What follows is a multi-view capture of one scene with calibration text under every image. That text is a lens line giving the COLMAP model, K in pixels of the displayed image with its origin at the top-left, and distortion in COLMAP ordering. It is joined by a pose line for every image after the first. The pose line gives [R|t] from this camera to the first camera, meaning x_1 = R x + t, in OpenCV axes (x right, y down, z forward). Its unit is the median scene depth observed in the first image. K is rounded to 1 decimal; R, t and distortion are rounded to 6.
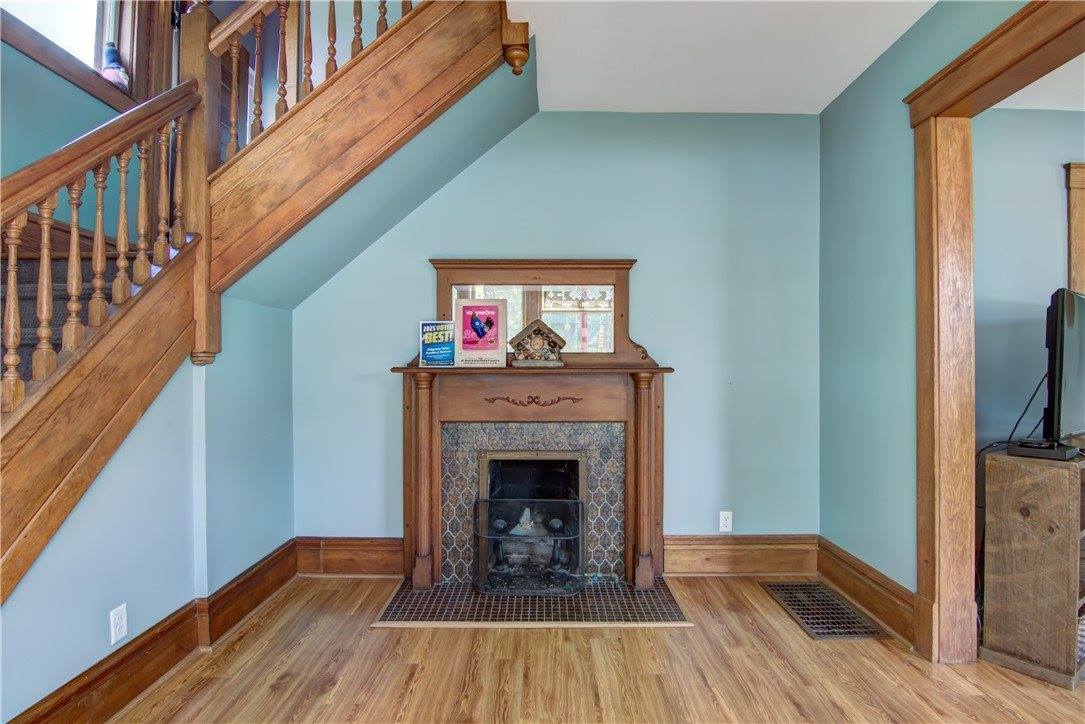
lens RADIAL K [[549.7, 0, 544.7], [0, 549.7, 364.2], [0, 0, 1]] dist [-0.000173, -0.012949]
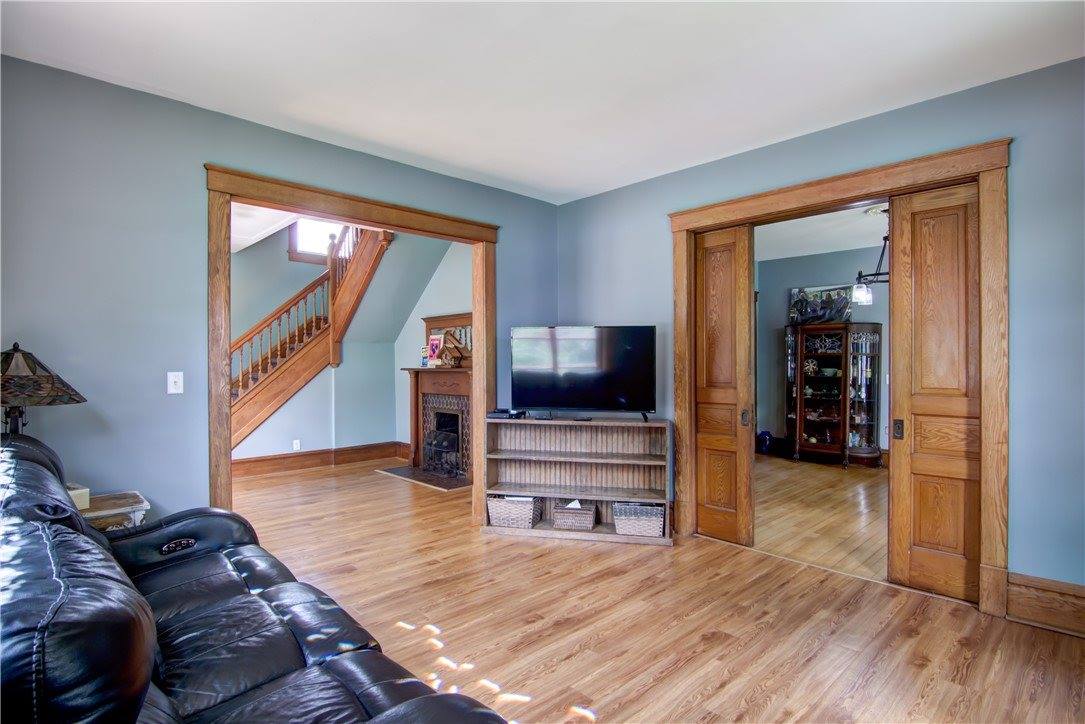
lens RADIAL K [[525.7, 0, 542.7], [0, 525.7, 371.5], [0, 0, 1]] dist [-0.001288, -0.020481]
pose [[0.708583, 0.006709, -0.705596, 1.620495], [0.011622, 0.999708, 0.021177, -0.019595], [0.705532, -0.023206, 0.708298, -0.136128]]
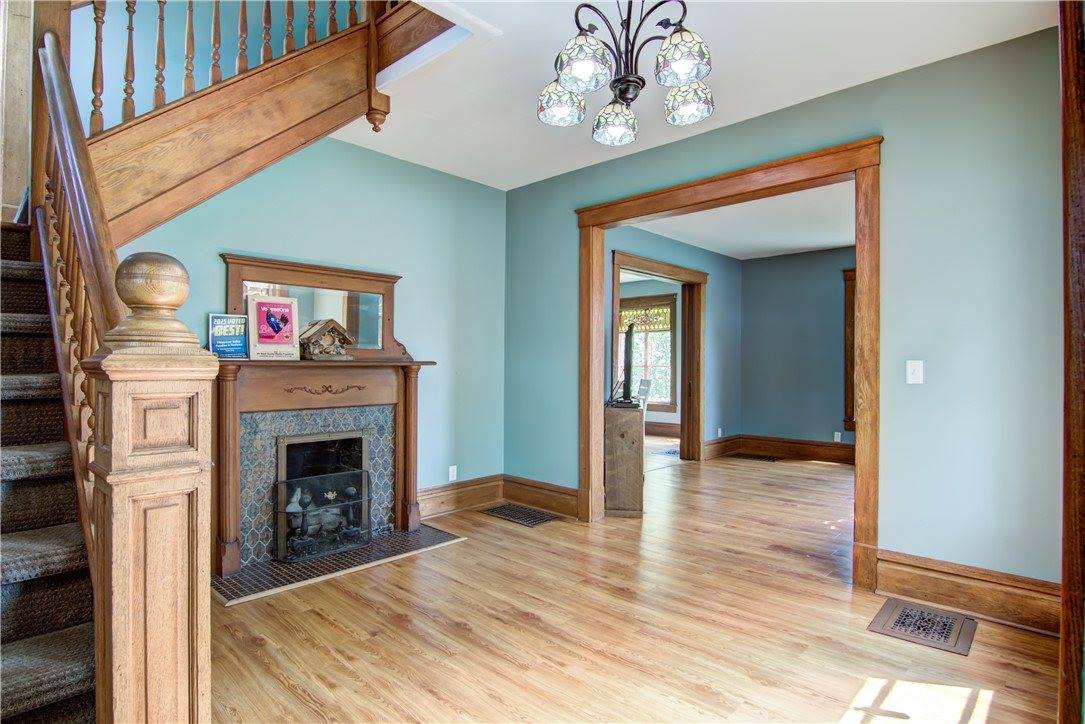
lens RADIAL K [[571.6, 0, 542.5], [0, 571.6, 362.0], [0, 0, 1]] dist [-0.004516, -0.000982]
pose [[0.693111, 0.004168, 0.720819, -0.569634], [-0.011377, 0.999922, 0.005158, -0.002713], [-0.720741, -0.011776, 0.693104, -0.157604]]
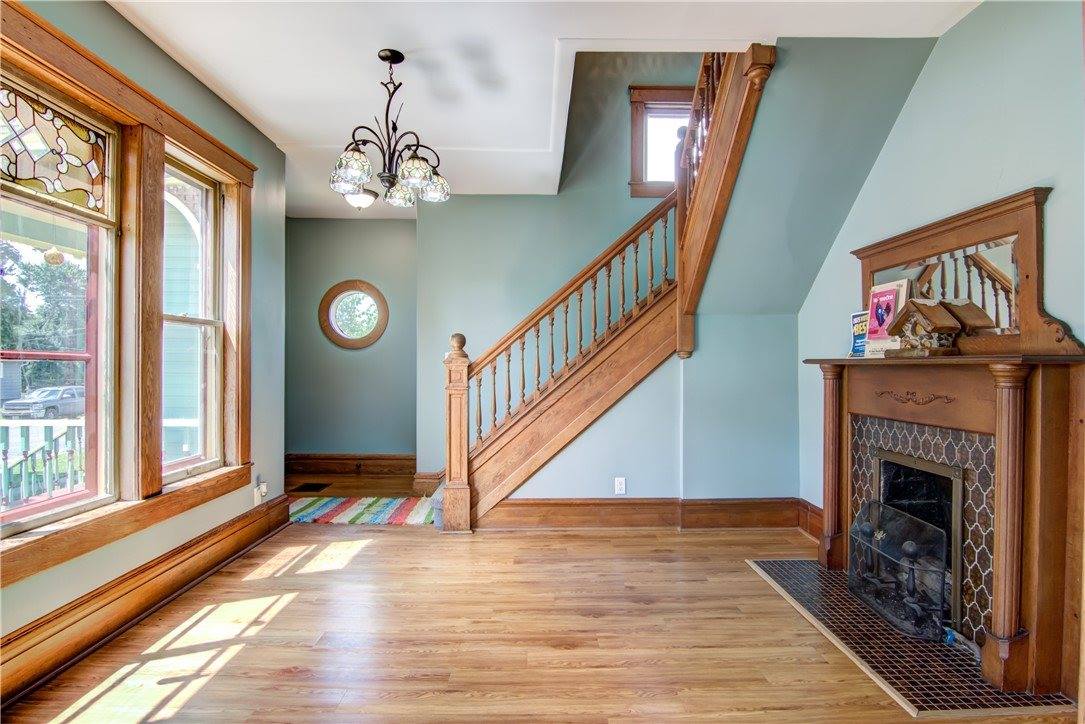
lens RADIAL K [[549.7, 0, 544.7], [0, 549.7, 364.2], [0, 0, 1]] dist [-0.000173, -0.012949]
pose [[0.025154, -0.001238, -0.999683, 0.798440], [0.007193, 0.999974, -0.001057, 0.012655], [0.999658, -0.007165, 0.025163, 0.417388]]
